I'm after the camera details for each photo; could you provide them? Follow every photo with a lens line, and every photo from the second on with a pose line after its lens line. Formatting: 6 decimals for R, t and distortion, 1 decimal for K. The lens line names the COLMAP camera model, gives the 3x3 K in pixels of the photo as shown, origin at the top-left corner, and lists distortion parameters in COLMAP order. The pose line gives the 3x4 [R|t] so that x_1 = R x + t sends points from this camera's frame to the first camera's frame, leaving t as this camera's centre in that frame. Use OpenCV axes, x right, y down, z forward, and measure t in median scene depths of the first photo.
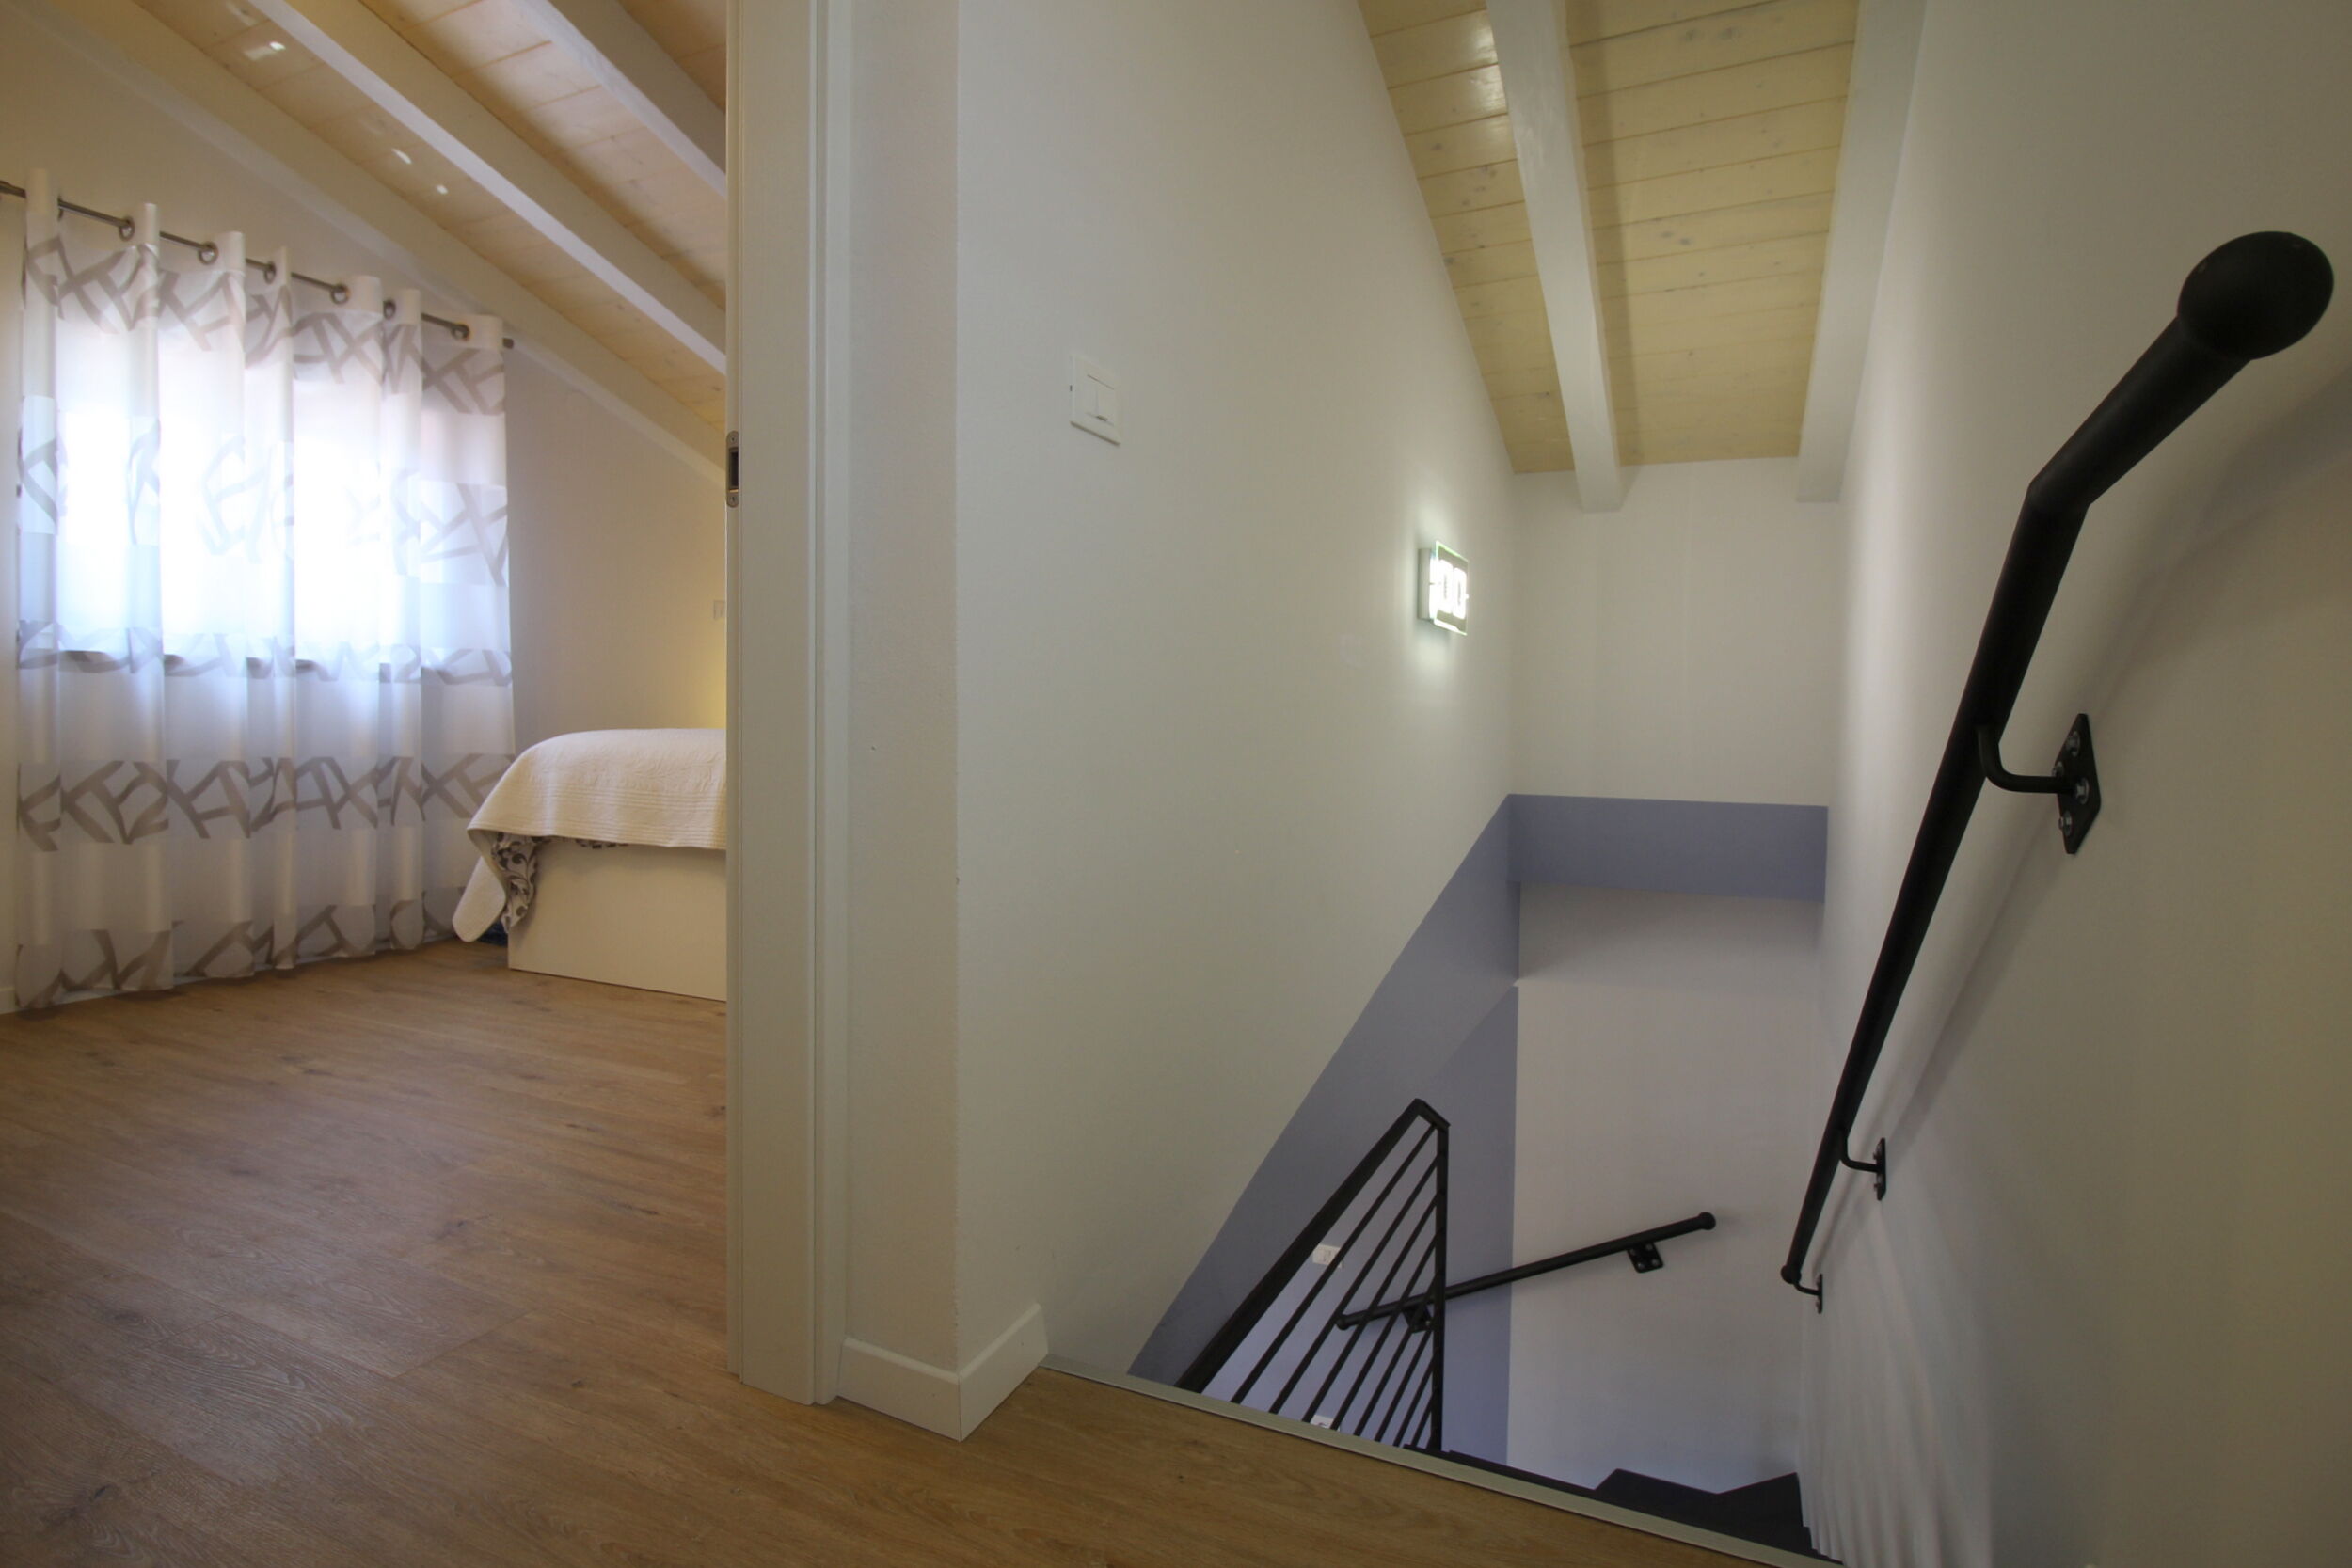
lens RADIAL K [[1148.1, 0, 1177.8], [0, 1148.1, 750.4], [0, 0, 1]] dist [-0.002414, -0.009542]
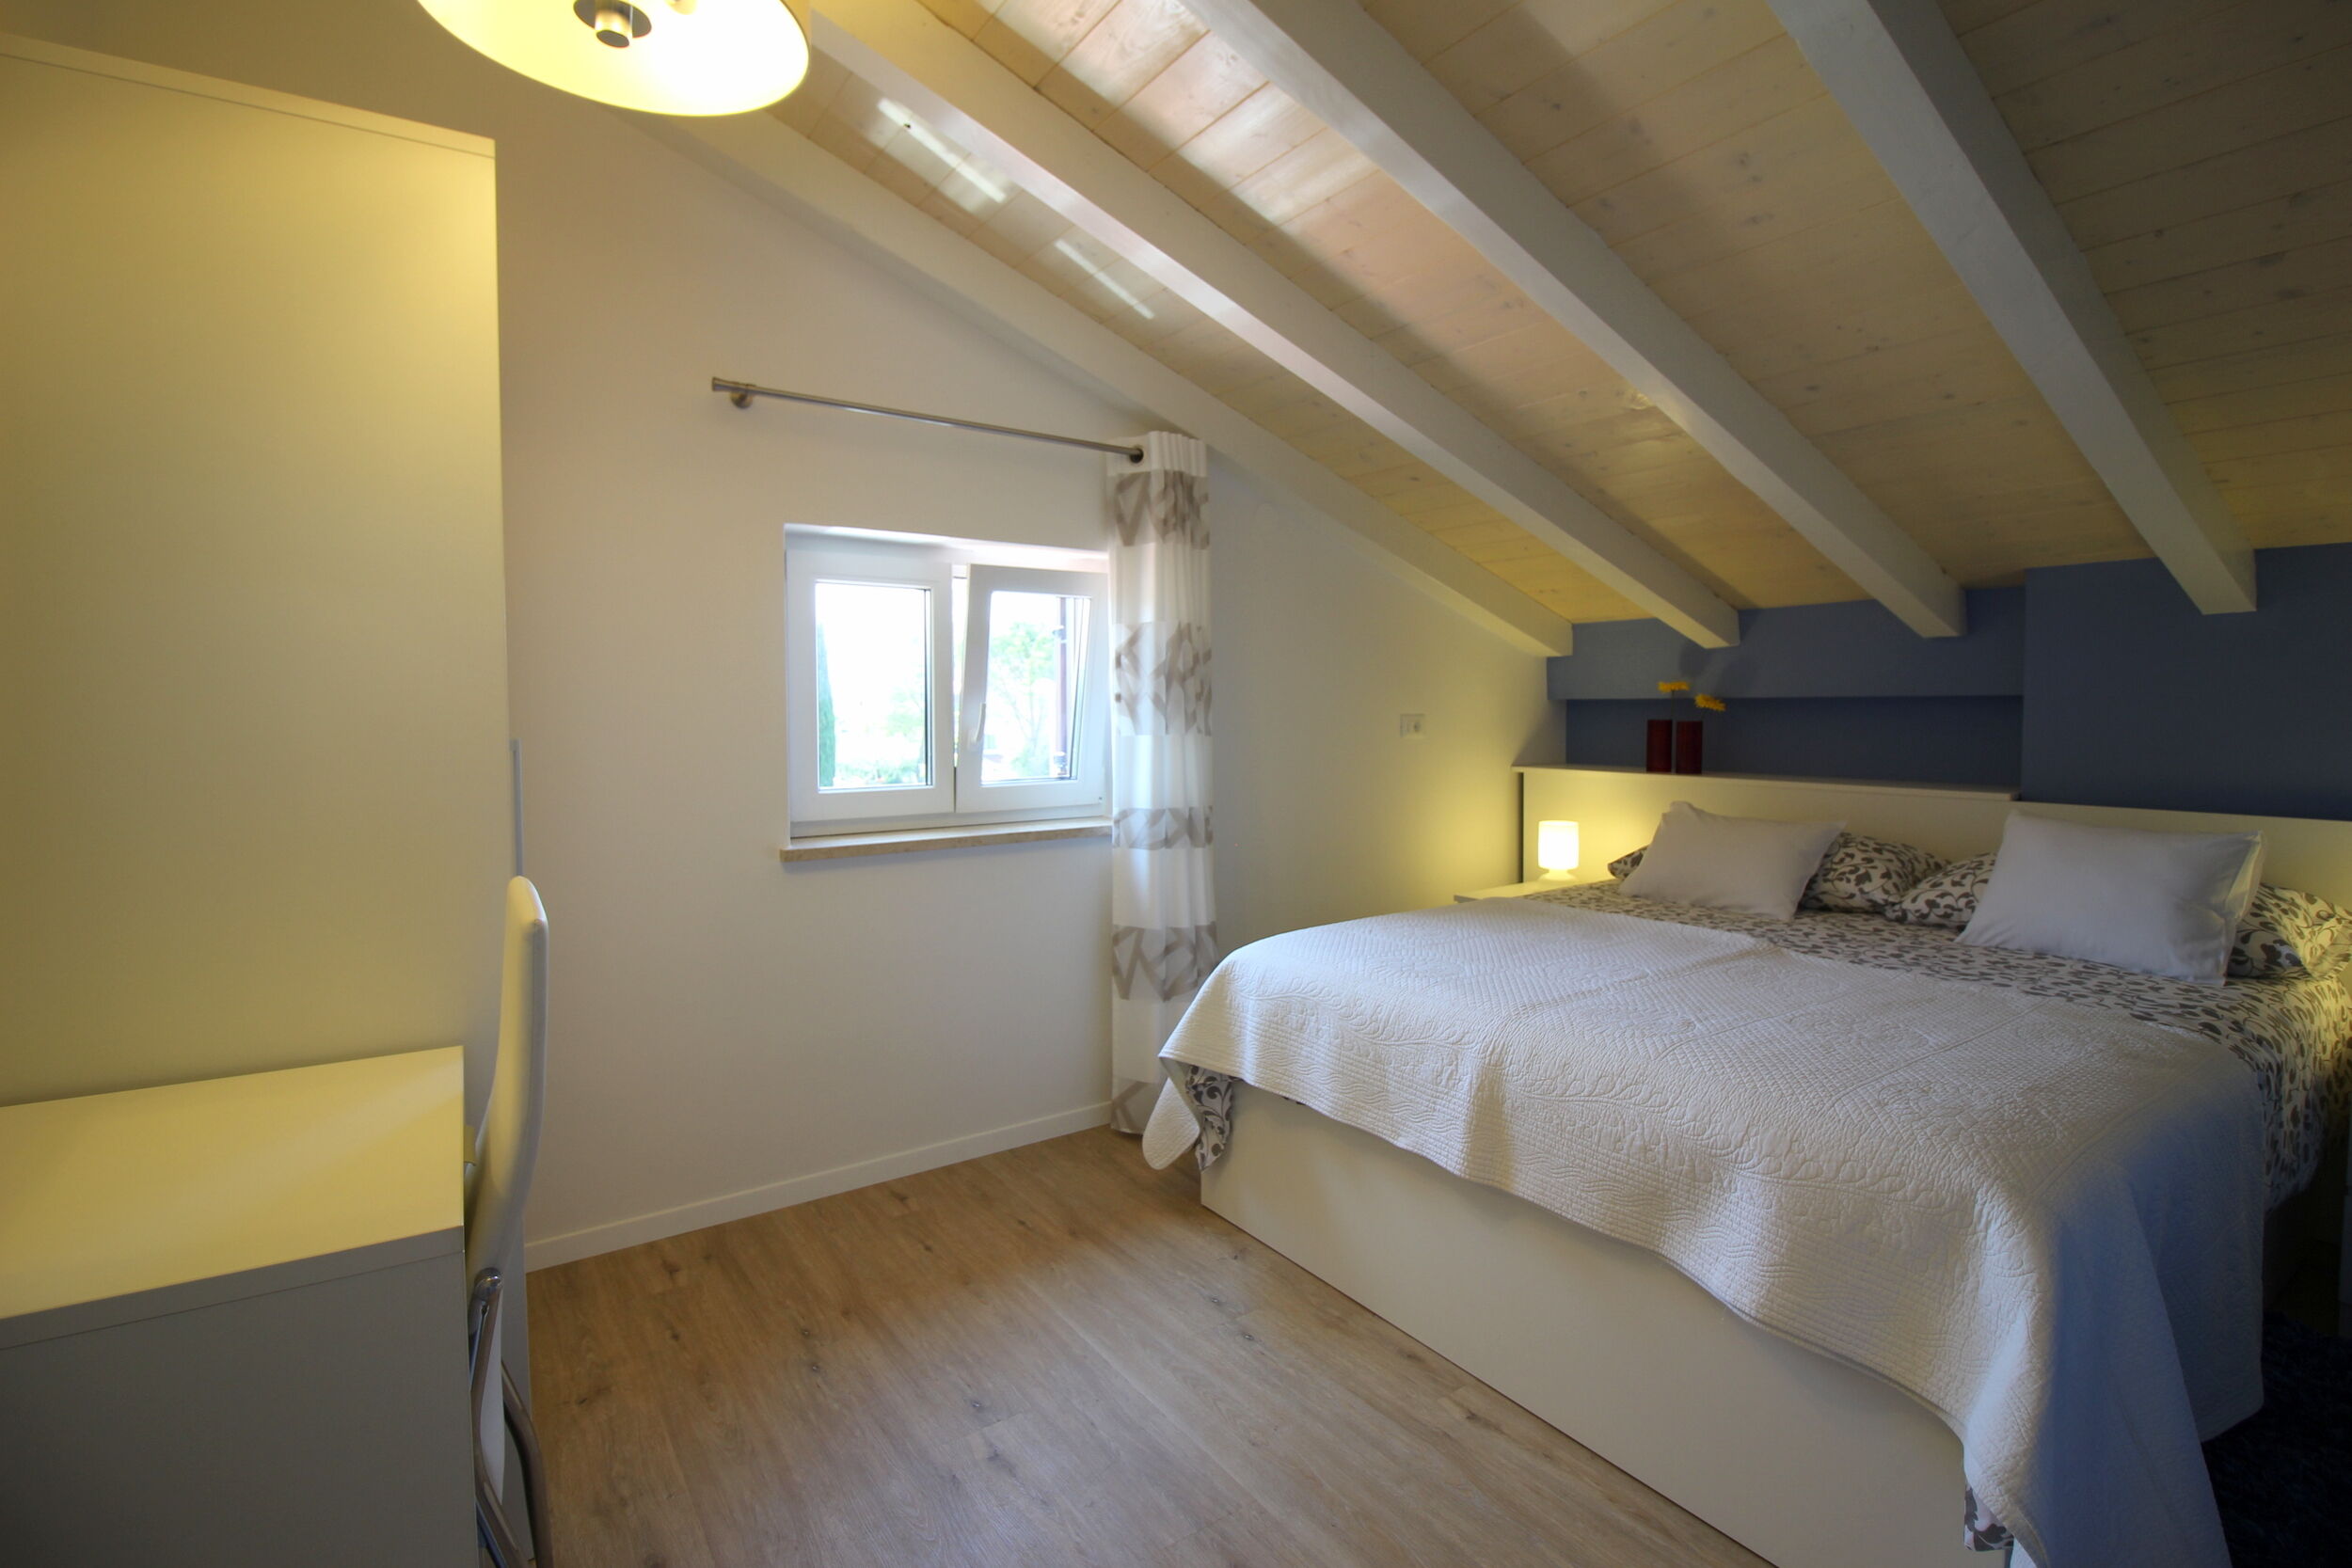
lens RADIAL K [[1100.5, 0, 1197.5], [0, 1100.5, 754.1], [0, 0, 1]] dist [-0.004662, -0.010929]
pose [[0.870891, 0.008111, -0.491409, -0.208047], [-0.006020, 0.999965, 0.005834, -0.169041], [0.491439, -0.002123, 0.870909, 0.318243]]
